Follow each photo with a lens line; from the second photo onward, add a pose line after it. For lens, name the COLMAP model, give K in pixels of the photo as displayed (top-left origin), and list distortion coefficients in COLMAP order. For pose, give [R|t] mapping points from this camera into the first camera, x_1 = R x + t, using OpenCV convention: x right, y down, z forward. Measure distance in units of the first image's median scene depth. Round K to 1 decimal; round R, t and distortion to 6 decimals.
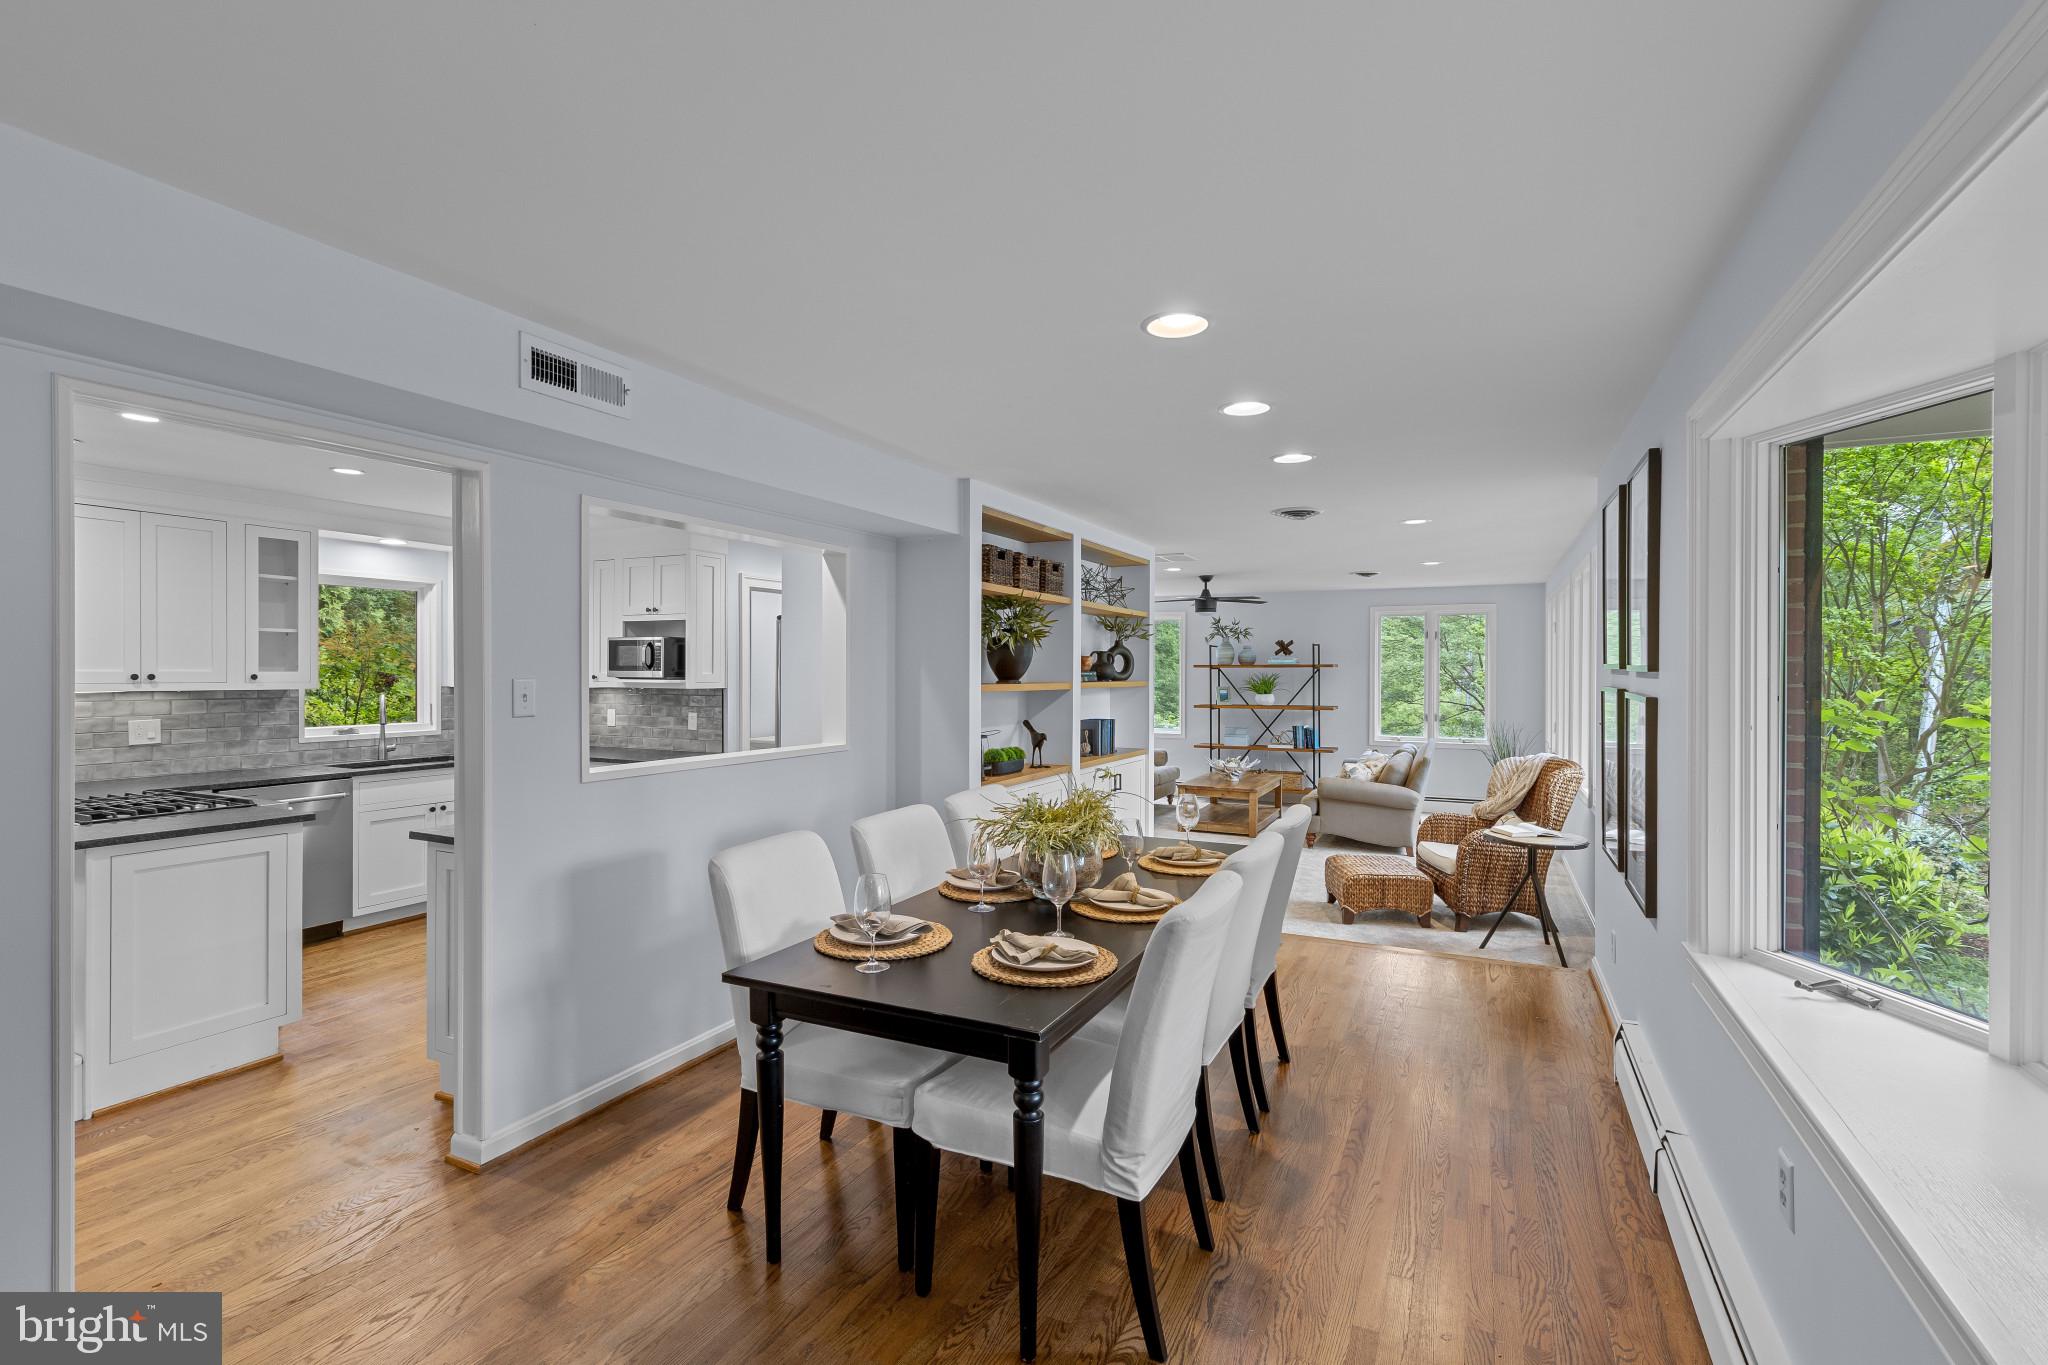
lens RADIAL K [[919.8, 0, 1022.3], [0, 919.8, 675.0], [0, 0, 1]] dist [0.007264, -0.002613]
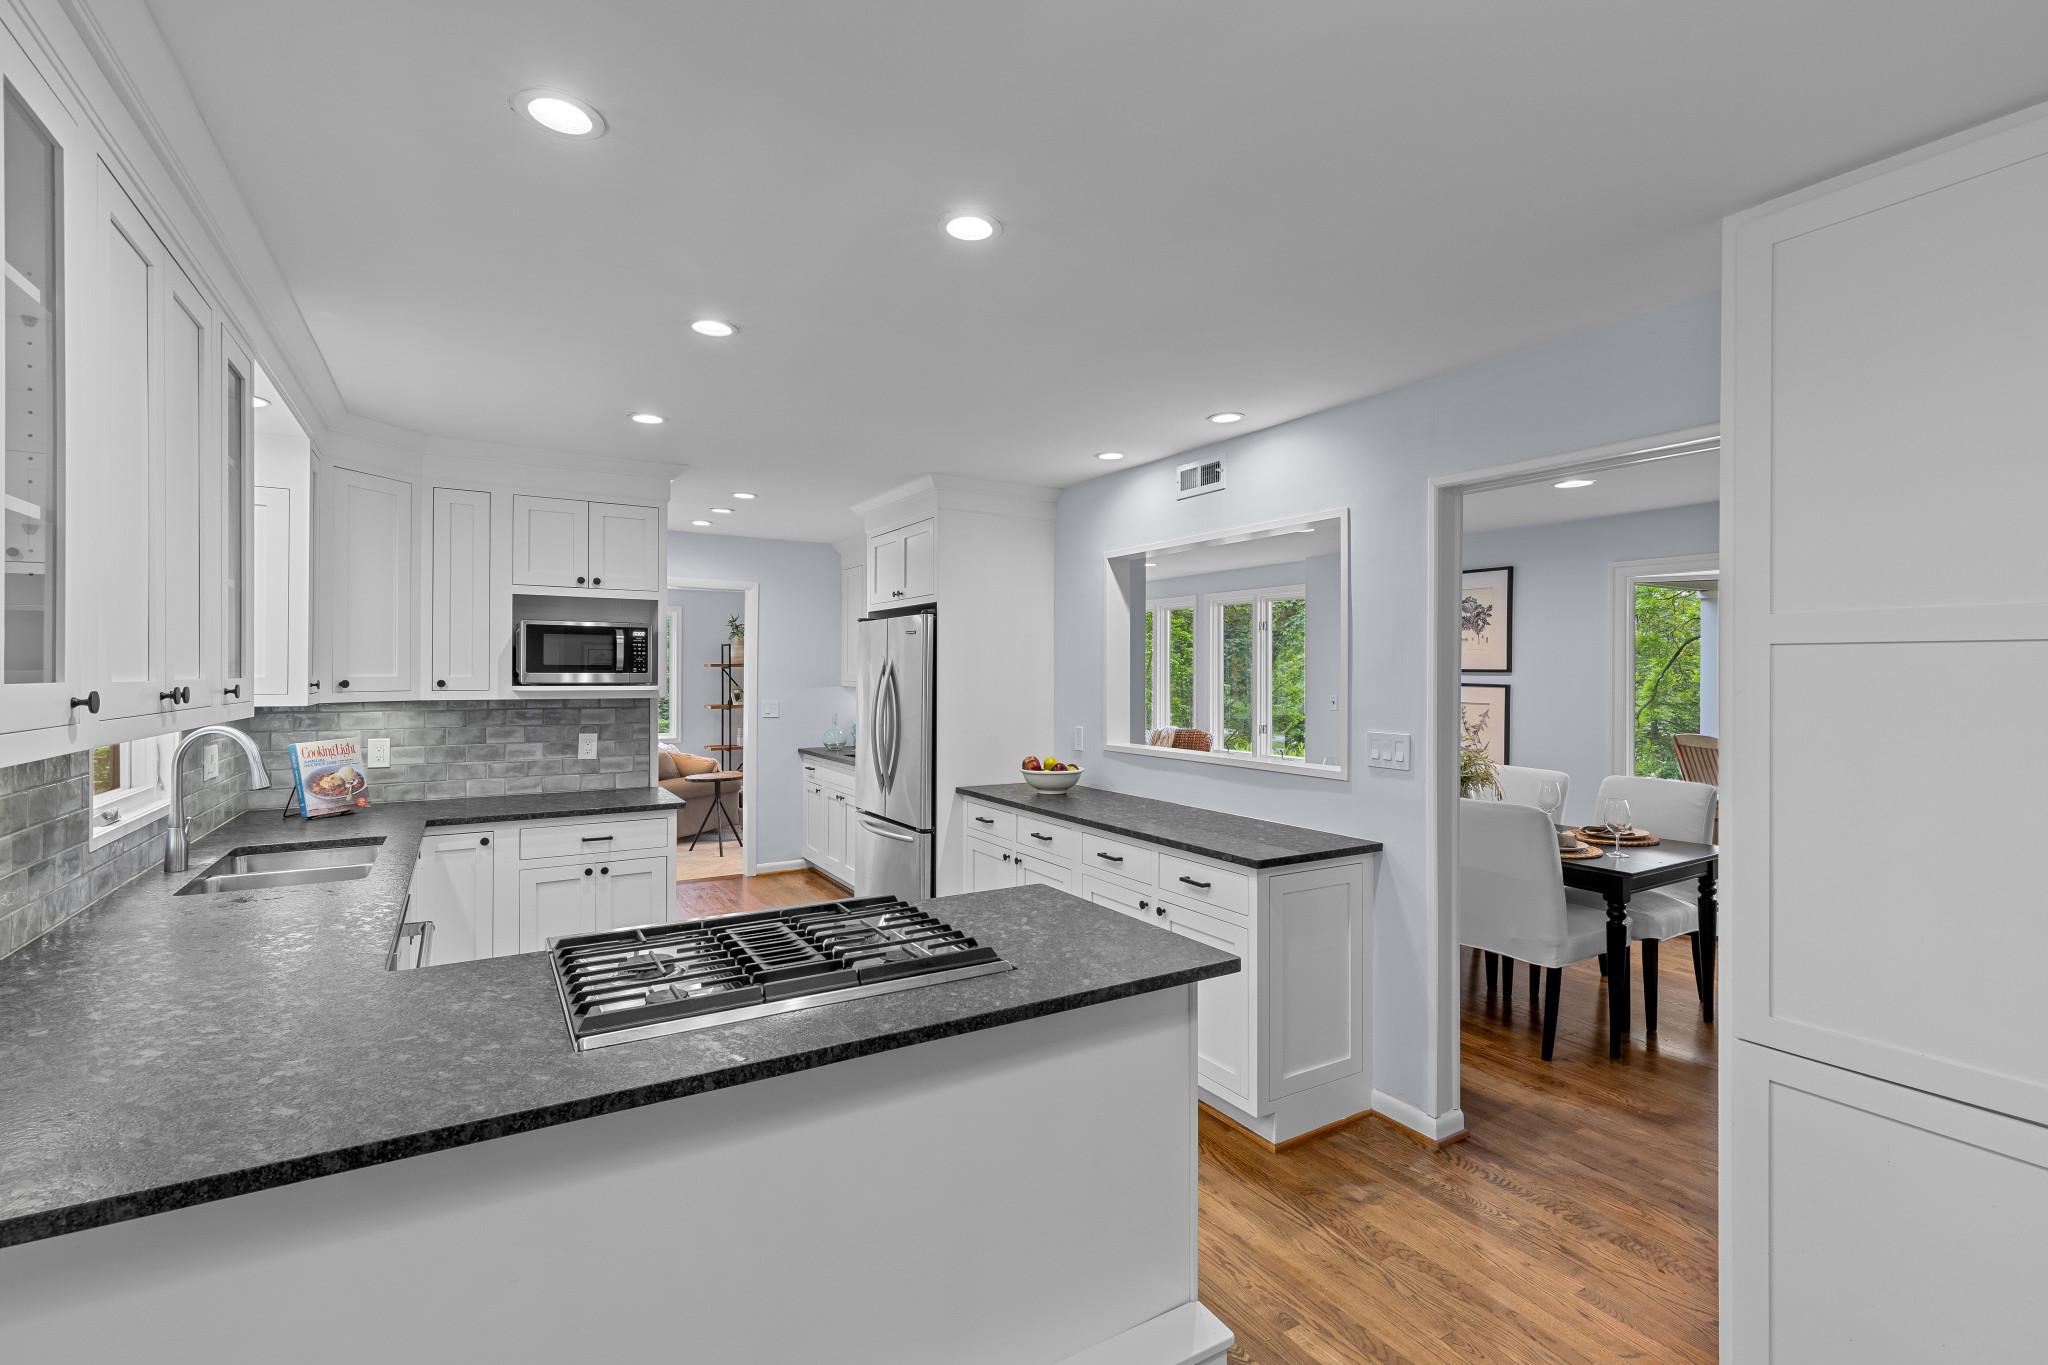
lens RADIAL K [[919.8, 0, 1030.1], [0, 919.8, 669.5], [0, 0, 1]] dist [0.007264, -0.002613]
pose [[0.541462, 0.000329, 0.840725, -0.907358], [0.002320, 0.999996, -0.001885, -0.005773], [-0.840722, 0.002971, 0.541458, 0.428018]]
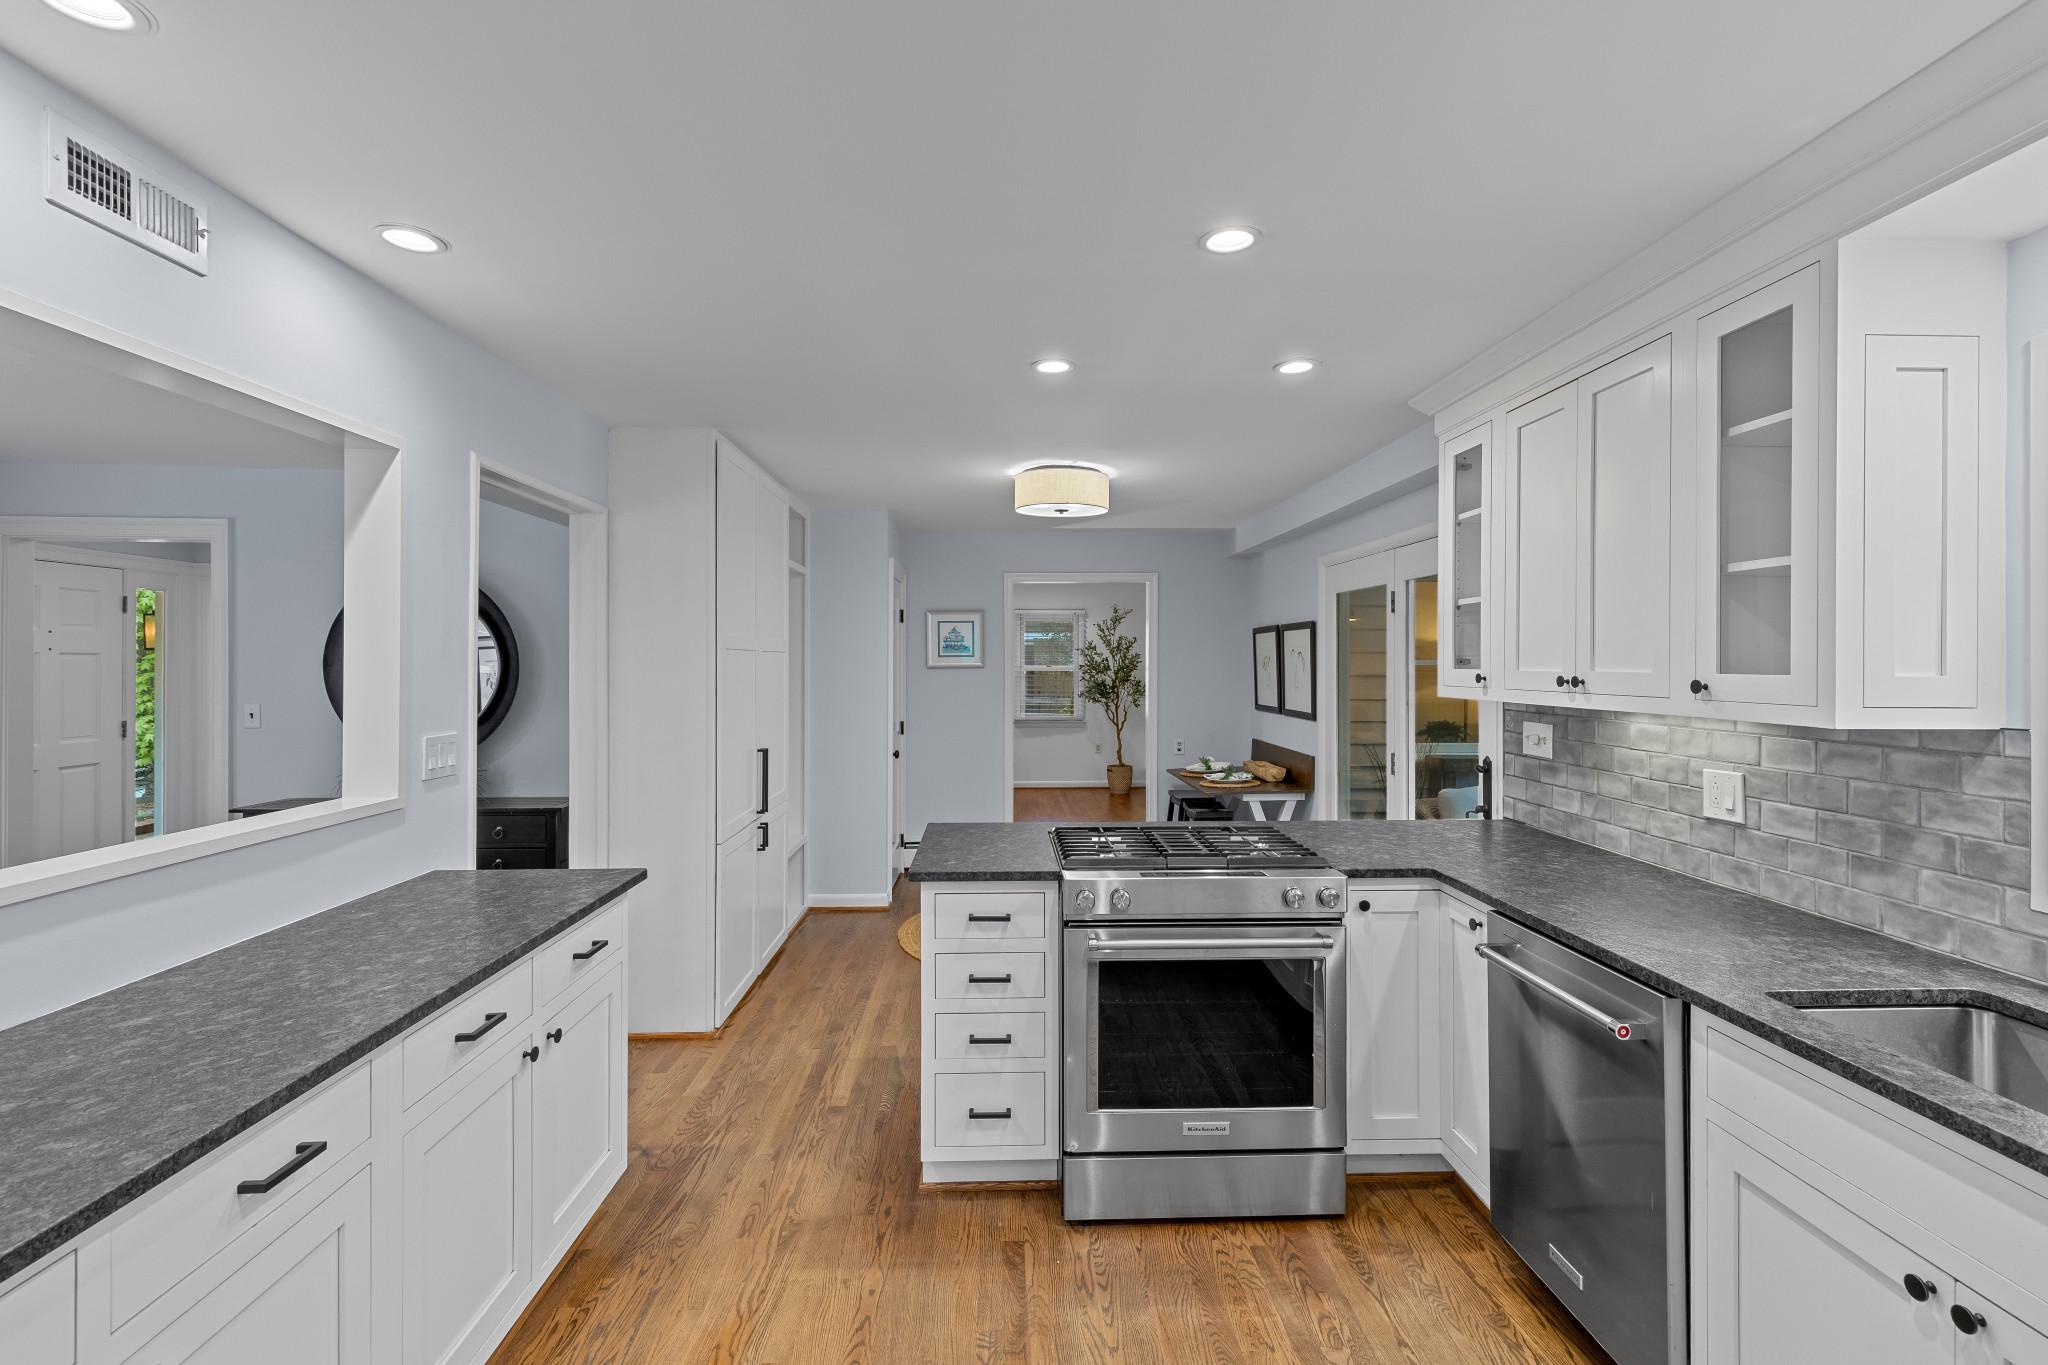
lens RADIAL K [[919.8, 0, 1036.6], [0, 919.8, 662.5], [0, 0, 1]] dist [0.007264, -0.002613]
pose [[-0.876768, -0.005221, -0.480884, -0.347093], [-0.006419, 0.999979, 0.000845, -0.006495], [0.480870, 0.003827, -0.876784, 1.114902]]
